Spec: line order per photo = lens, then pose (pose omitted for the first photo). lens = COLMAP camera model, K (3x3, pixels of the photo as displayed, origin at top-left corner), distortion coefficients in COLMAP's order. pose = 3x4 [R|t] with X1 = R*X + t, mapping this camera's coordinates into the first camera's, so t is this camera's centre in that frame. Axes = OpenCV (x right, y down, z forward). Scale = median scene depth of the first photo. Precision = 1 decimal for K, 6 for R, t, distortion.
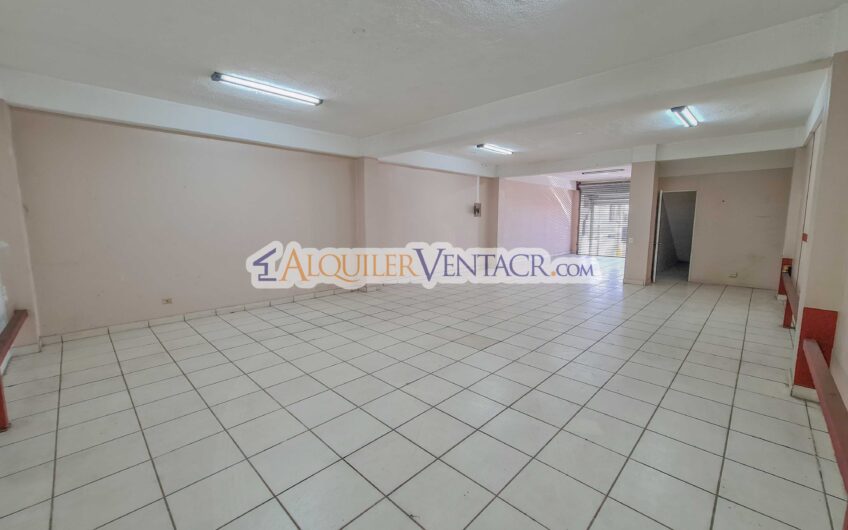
lens RADIAL K [[344.2, 0, 417.4], [0, 344.2, 263.3], [0, 0, 1]] dist [-0.003172, -0.000366]
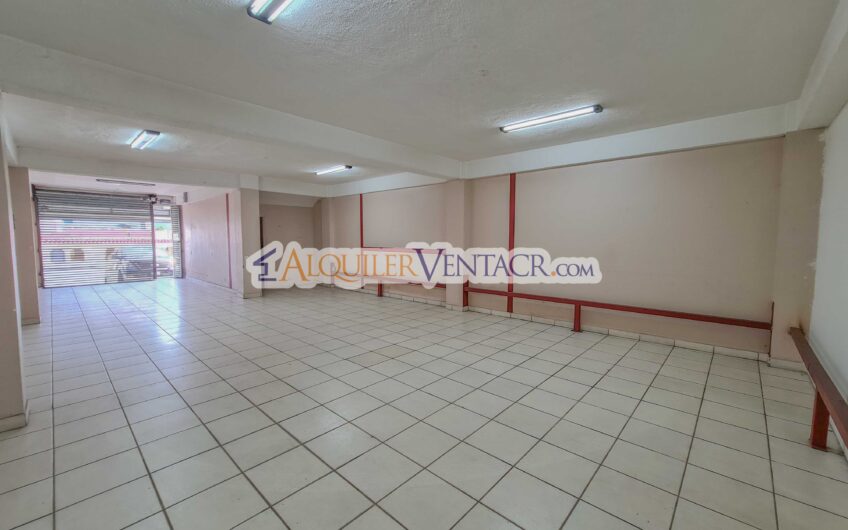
lens RADIAL K [[344.2, 0, 417.4], [0, 344.2, 263.3], [0, 0, 1]] dist [-0.003172, -0.000366]
pose [[-0.030154, -0.073333, 0.996852, -0.580477], [0.124548, 0.989257, 0.076542, -0.080943], [-0.991755, 0.126464, -0.020697, 0.579829]]
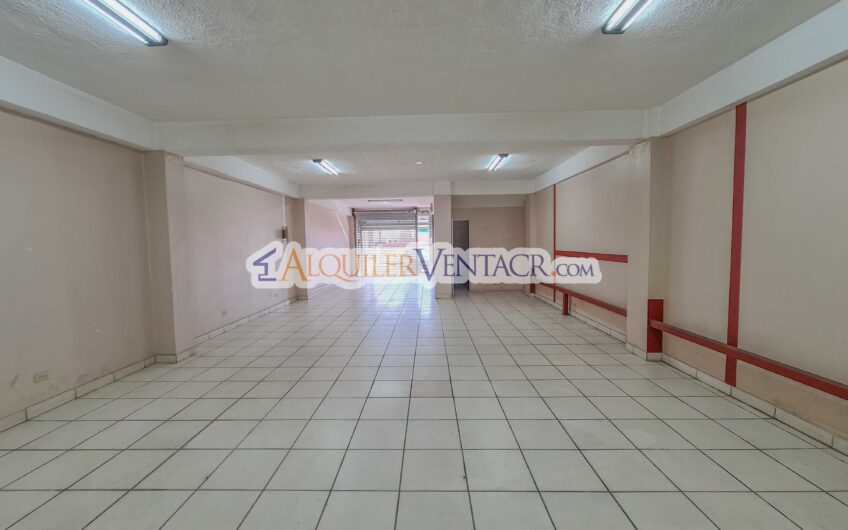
lens RADIAL K [[344.2, 0, 417.4], [0, 344.2, 263.3], [0, 0, 1]] dist [-0.003172, -0.000366]
pose [[0.727620, -0.053870, 0.683862, -0.267580], [0.101899, 0.994339, -0.030093, -0.036873], [-0.678369, 0.091581, 0.728991, 0.243652]]
